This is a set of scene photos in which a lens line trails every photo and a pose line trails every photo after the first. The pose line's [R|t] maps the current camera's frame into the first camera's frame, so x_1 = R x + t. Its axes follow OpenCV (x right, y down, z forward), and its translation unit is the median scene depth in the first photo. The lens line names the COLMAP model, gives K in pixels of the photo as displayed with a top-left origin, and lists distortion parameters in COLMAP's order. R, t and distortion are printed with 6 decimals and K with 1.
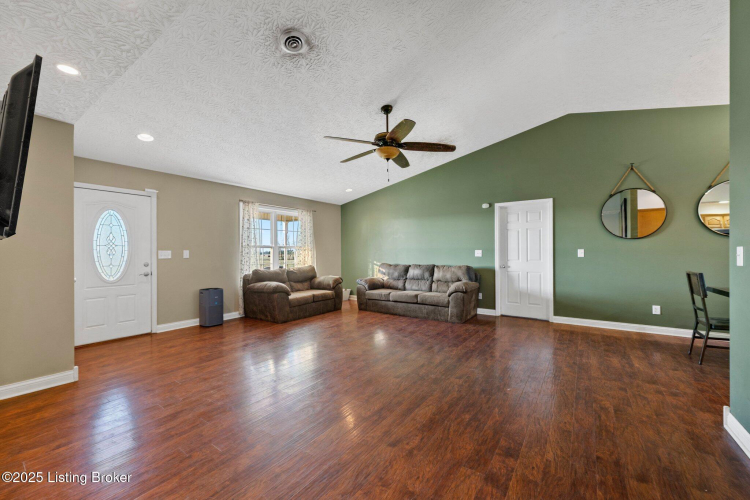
lens RADIAL K [[300.5, 0, 375.4], [0, 300.5, 252.2], [0, 0, 1]] dist [0.001585, 0.000511]
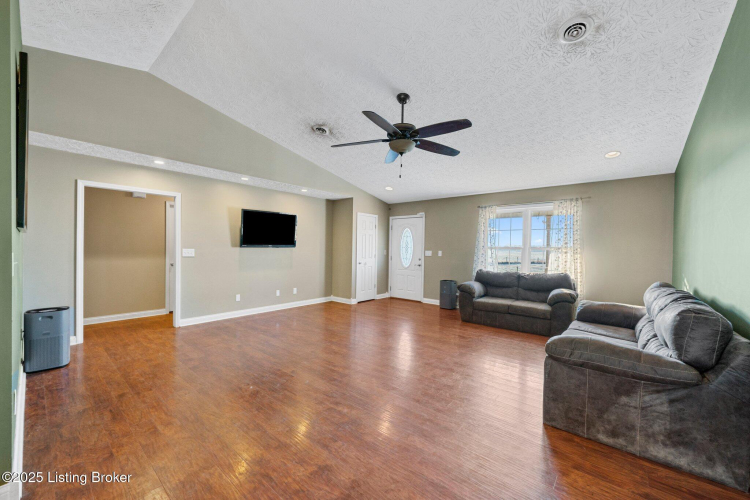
lens RADIAL K [[290.3, 0, 373.7], [0, 290.3, 251.4], [0, 0, 1]] dist [-0.001767, -0.000048]
pose [[-0.088867, 0.013074, -0.995958, 0.806776], [-0.016071, 0.999765, 0.014558, -0.019397], [0.995914, 0.017300, -0.088636, 0.865944]]
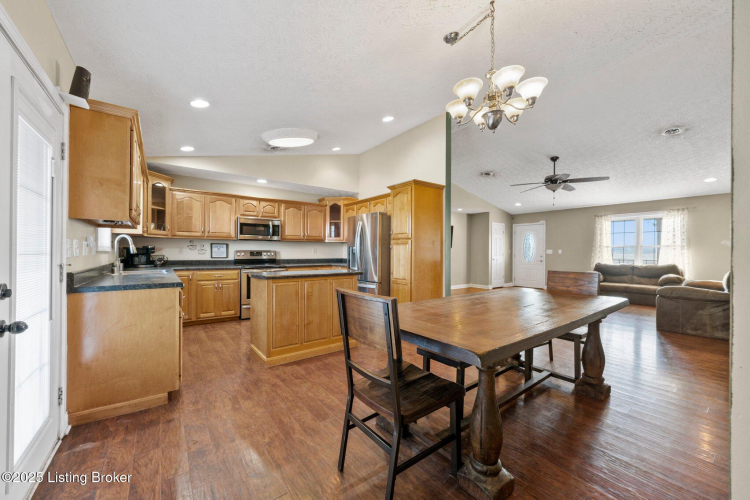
lens RADIAL K [[290.3, 0, 374.7], [0, 290.3, 251.3], [0, 0, 1]] dist [-0.001767, -0.000048]
pose [[-0.319770, 0.001693, -0.947494, 1.527225], [-0.005387, 0.999979, 0.003604, 0.003783], [0.947480, 0.006257, -0.319754, 0.522880]]
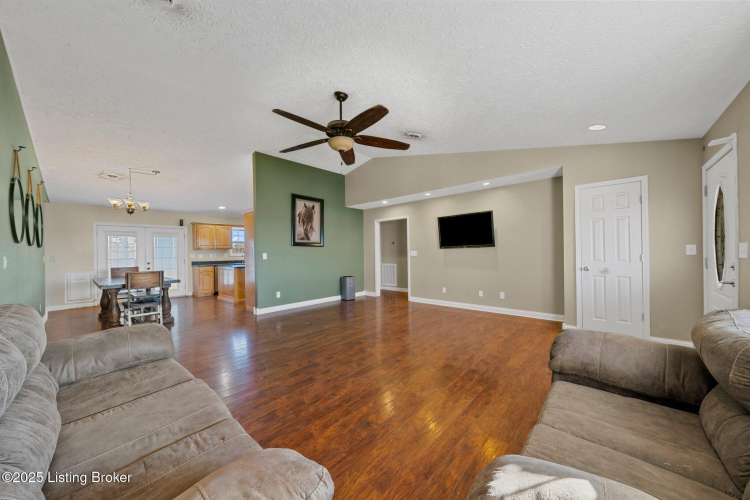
lens RADIAL K [[263.6, 0, 372.4], [0, 263.6, 251.0], [0, 0, 1]] dist [0.000970, 0.000135]
pose [[-0.991340, 0.025051, 0.128907, -0.132485], [0.025539, 0.999672, 0.002132, -0.010865], [-0.128811, 0.005405, -0.991654, 1.548228]]
